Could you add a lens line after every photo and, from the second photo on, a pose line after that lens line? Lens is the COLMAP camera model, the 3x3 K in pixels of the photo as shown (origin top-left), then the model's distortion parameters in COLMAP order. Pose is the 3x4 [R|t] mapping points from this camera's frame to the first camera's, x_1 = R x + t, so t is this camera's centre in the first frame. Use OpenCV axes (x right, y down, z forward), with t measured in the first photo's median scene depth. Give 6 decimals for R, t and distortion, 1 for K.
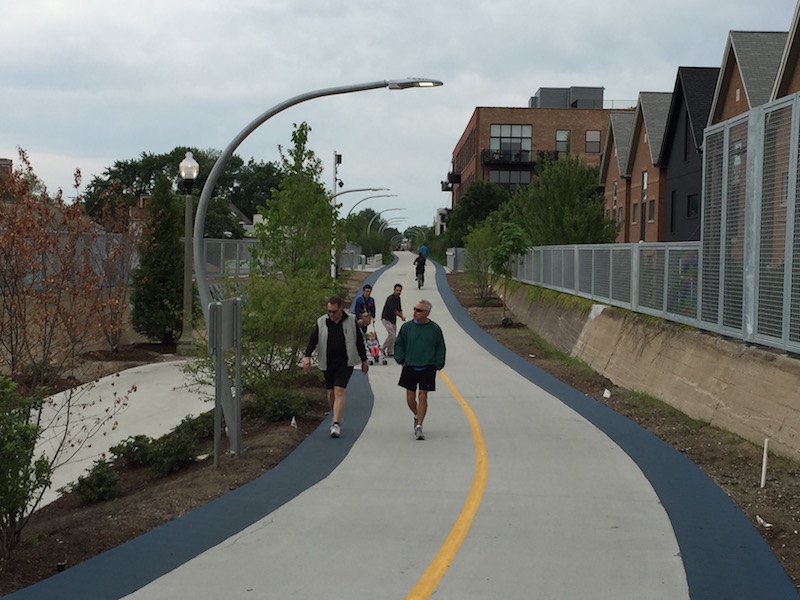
lens RADIAL K [[1165.4, 0, 399.9], [0, 1165.4, 300.1], [0, 0, 1]] dist [-0.039194, 0.000000]
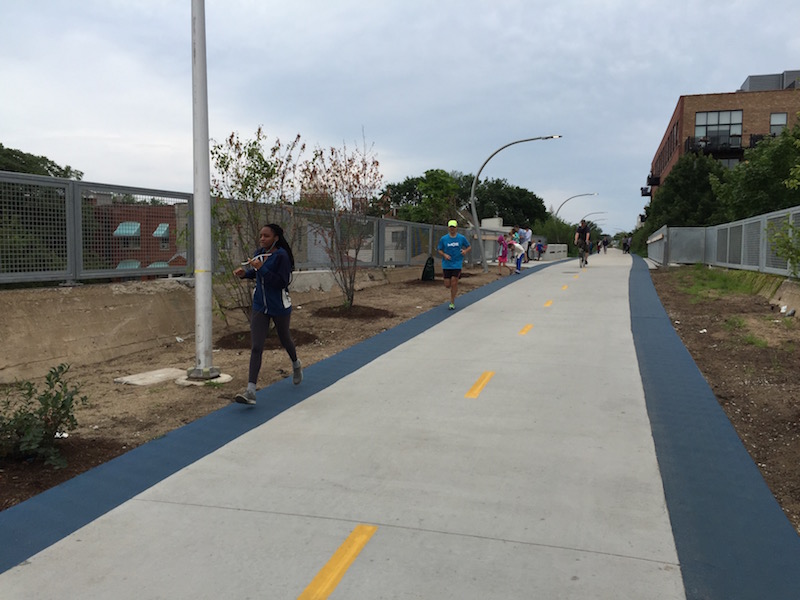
lens RADIAL K [[683.0, 0, 401.2], [0, 683.0, 301.8], [0, 0, 1]] dist [0.021851, 0.003457]
pose [[0.955355, 0.006687, -0.295383, 0.013047], [0.002397, 0.999536, 0.030380, -0.010046], [0.295449, -0.029731, 0.954896, 0.368947]]
